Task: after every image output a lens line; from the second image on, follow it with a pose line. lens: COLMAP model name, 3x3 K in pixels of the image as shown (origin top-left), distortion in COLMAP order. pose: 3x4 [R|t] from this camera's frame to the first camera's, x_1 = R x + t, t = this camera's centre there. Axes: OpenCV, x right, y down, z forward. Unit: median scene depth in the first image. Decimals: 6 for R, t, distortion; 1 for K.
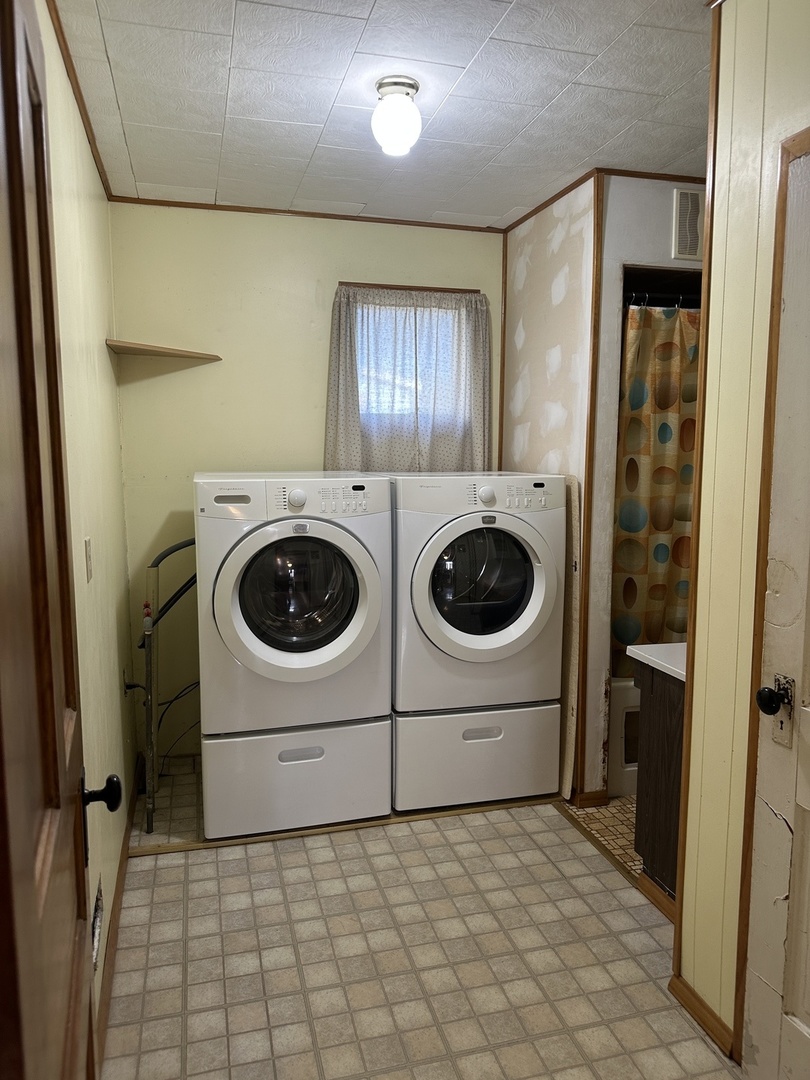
lens RADIAL K [[763.2, 0, 409.3], [0, 763.2, 537.3], [0, 0, 1]] dist [0.112886, -0.151357]
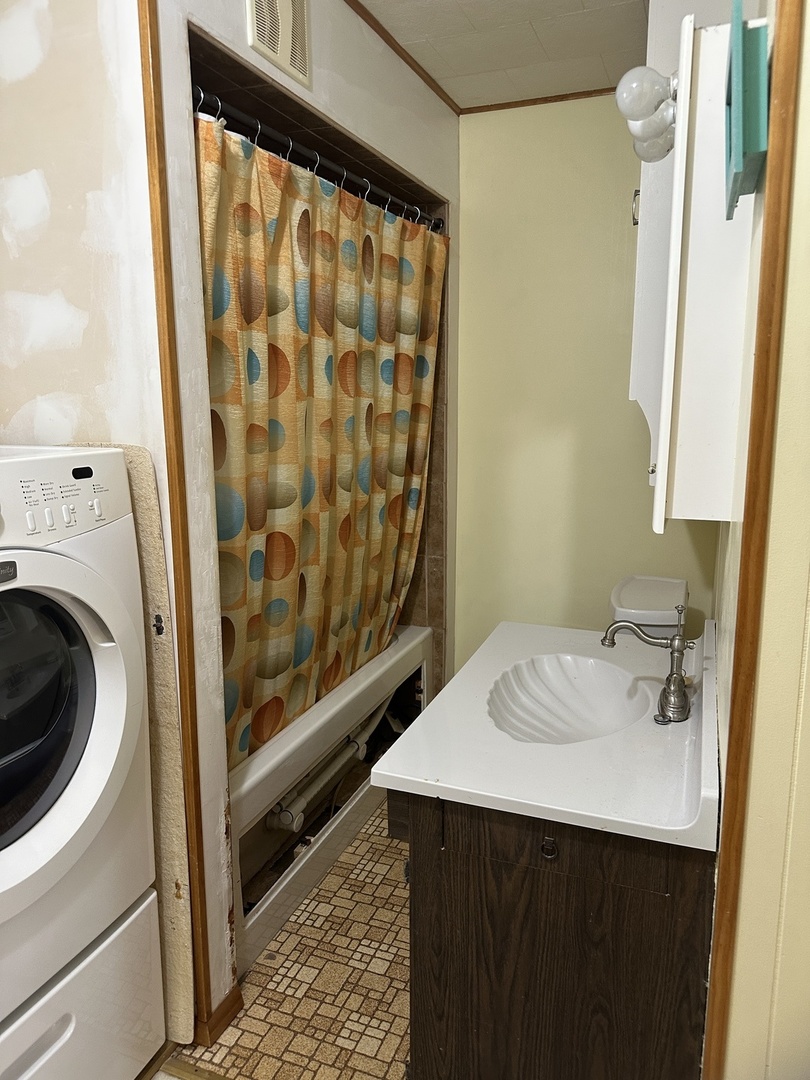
lens RADIAL K [[763.2, 0, 409.3], [0, 763.2, 537.3], [0, 0, 1]] dist [0.112886, -0.151357]
pose [[0.599890, -0.152247, 0.785464, -0.079410], [0.094746, 0.988338, 0.119209, -0.065570], [-0.794453, 0.002907, 0.607319, 0.555995]]
